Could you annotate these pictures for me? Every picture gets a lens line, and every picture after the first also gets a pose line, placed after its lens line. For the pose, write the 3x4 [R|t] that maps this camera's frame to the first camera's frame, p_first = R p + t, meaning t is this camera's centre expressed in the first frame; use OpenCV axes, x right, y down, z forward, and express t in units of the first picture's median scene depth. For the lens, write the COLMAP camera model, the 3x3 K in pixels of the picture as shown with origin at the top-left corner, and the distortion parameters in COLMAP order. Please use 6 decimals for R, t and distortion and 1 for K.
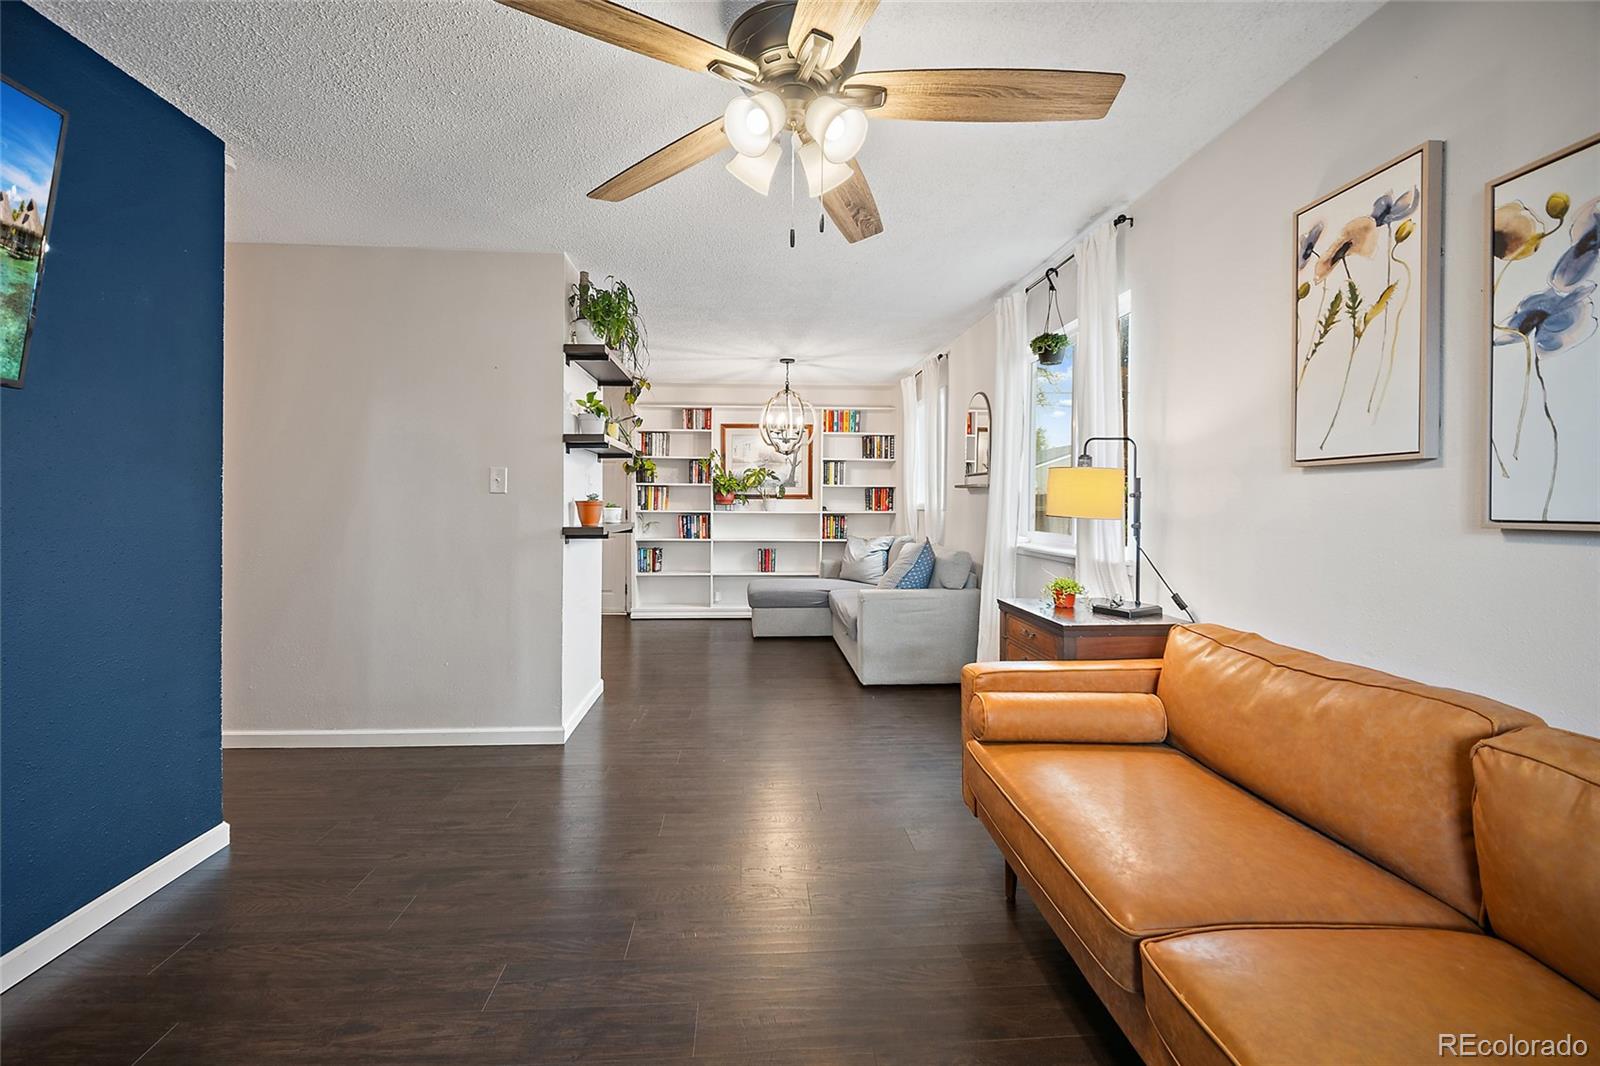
lens RADIAL K [[643.5, 0, 784.4], [0, 643.5, 508.9], [0, 0, 1]] dist [-0.001165, -0.000112]
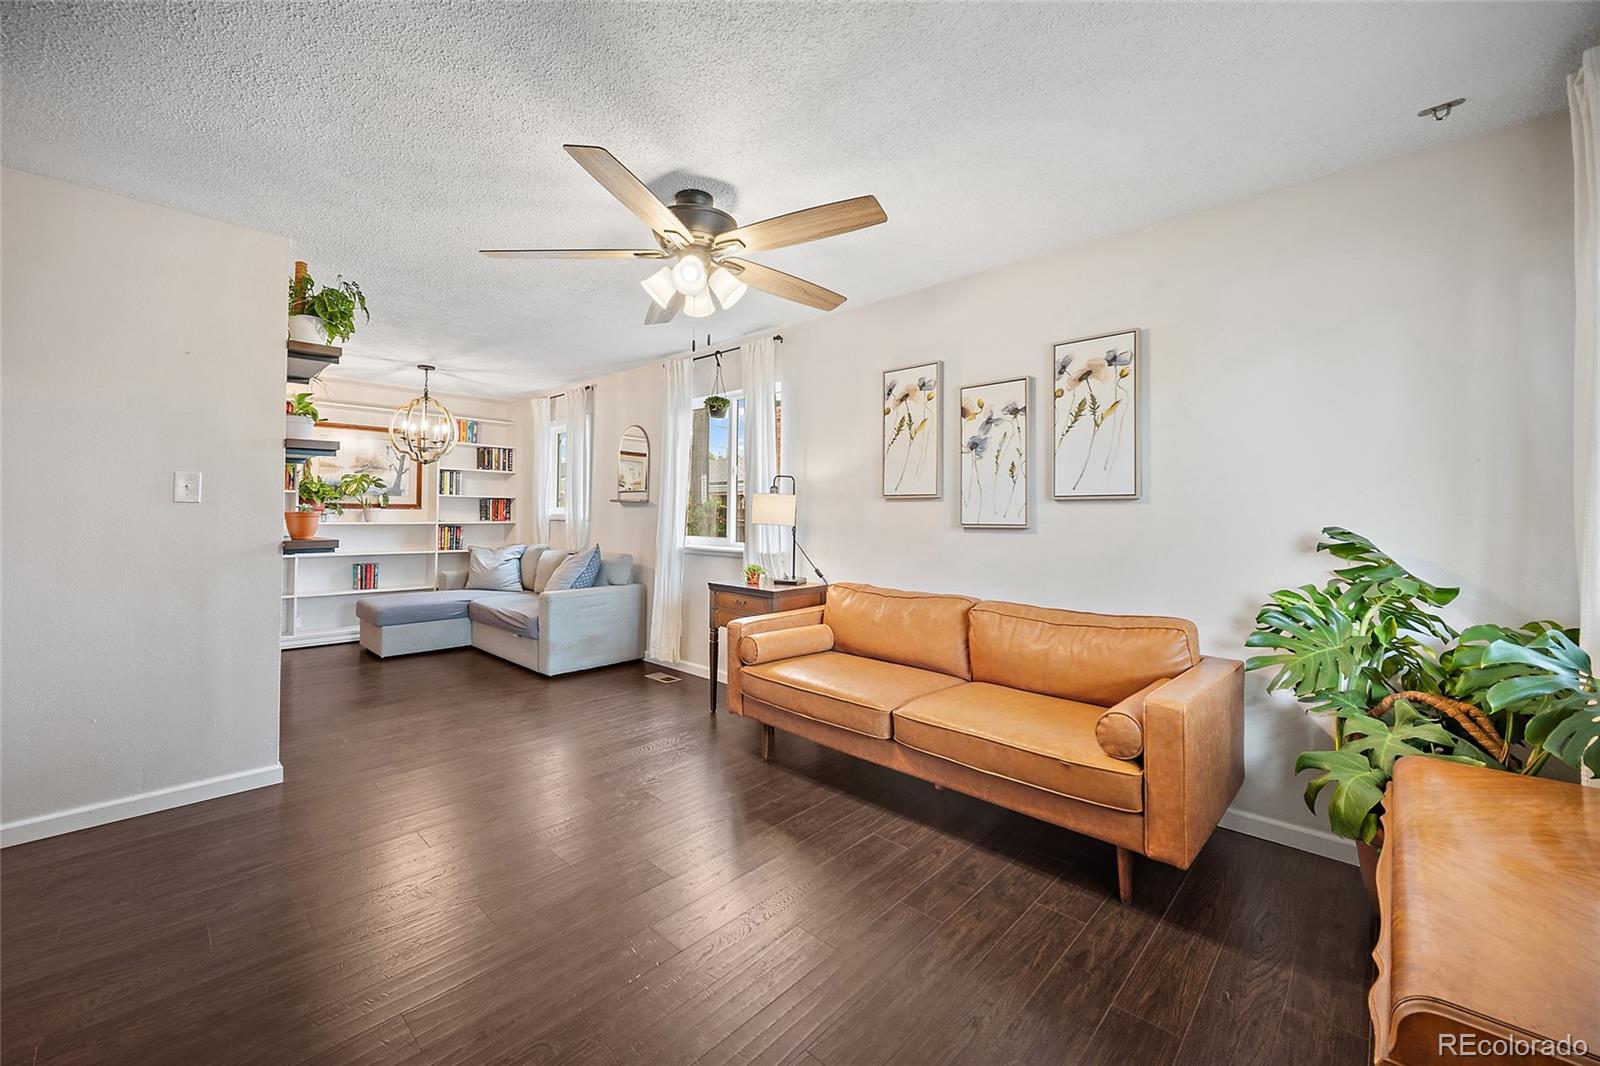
lens RADIAL K [[636.8, 0, 791.5], [0, 636.8, 508.6], [0, 0, 1]] dist [-0.000384, -0.000005]
pose [[0.730609, 0.009116, 0.682736, -0.208939], [0.001263, 0.999891, -0.014702, -0.001399], [-0.682795, 0.011604, 0.730518, -0.067280]]
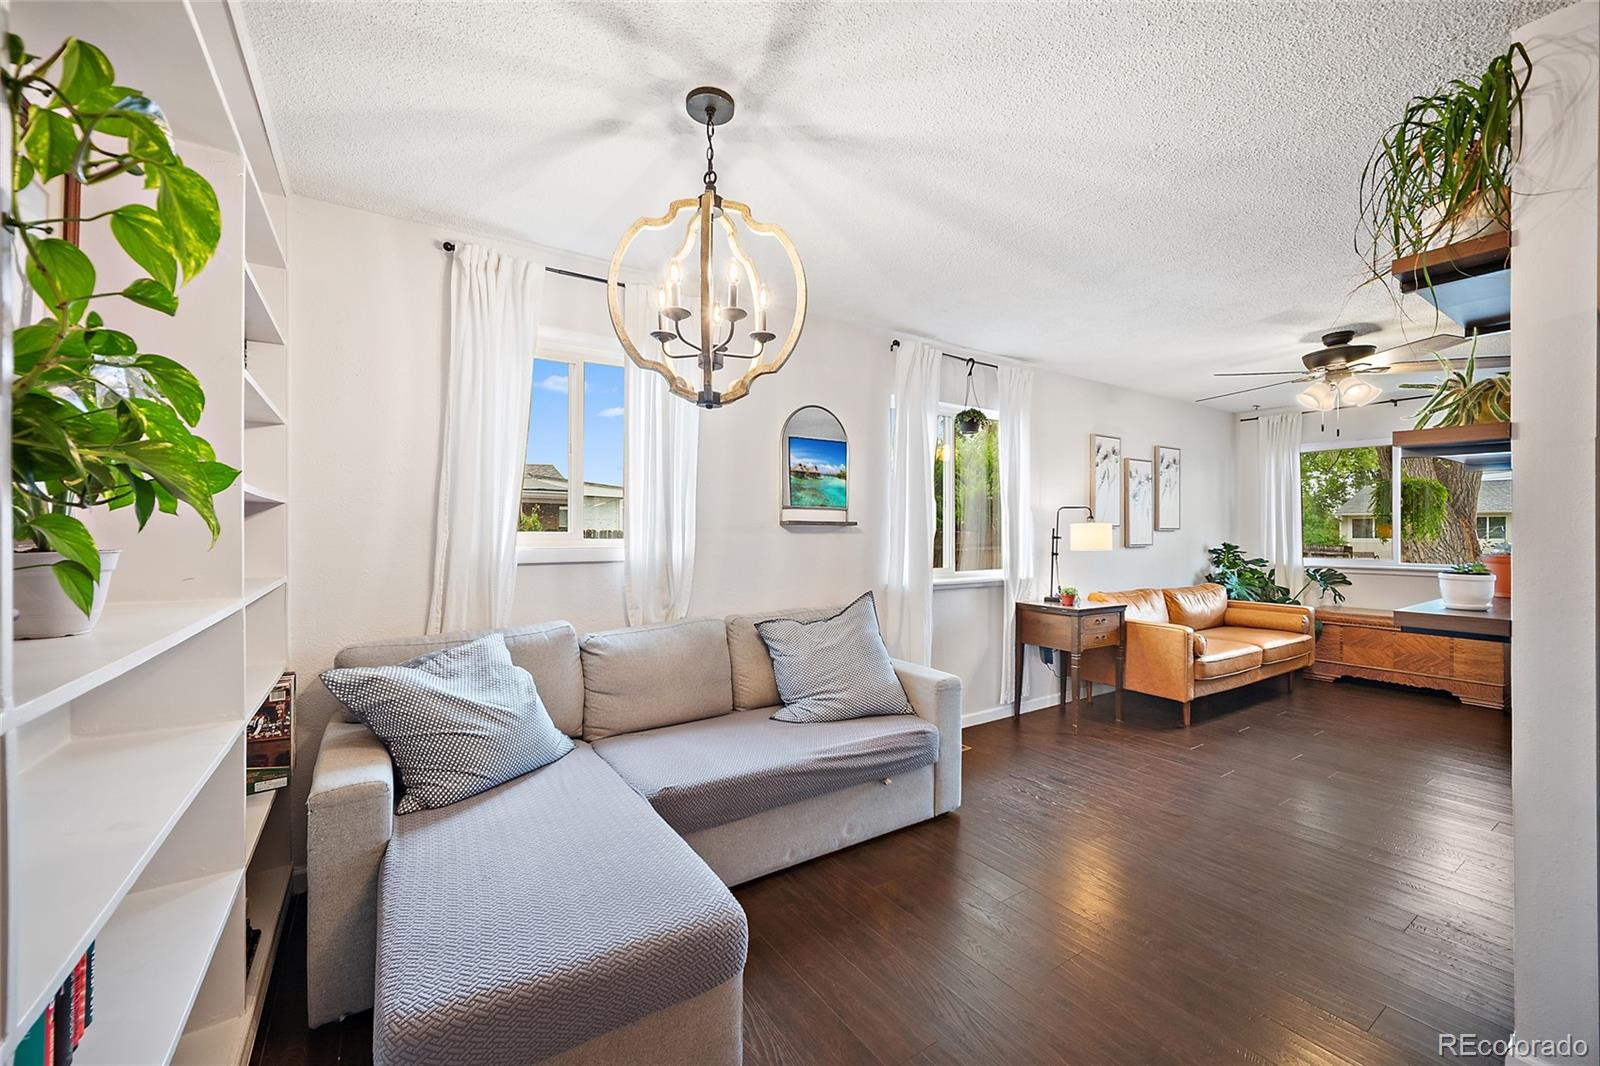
lens RADIAL K [[624.9, 0, 796.4], [0, 624.9, 531.8], [0, 0, 1]] dist [-0.004164, -0.000443]
pose [[-0.500365, -0.012619, 0.865723, -0.237116], [-0.000500, 0.999898, 0.014286, -0.023286], [-0.865815, 0.006715, -0.500320, 0.940280]]
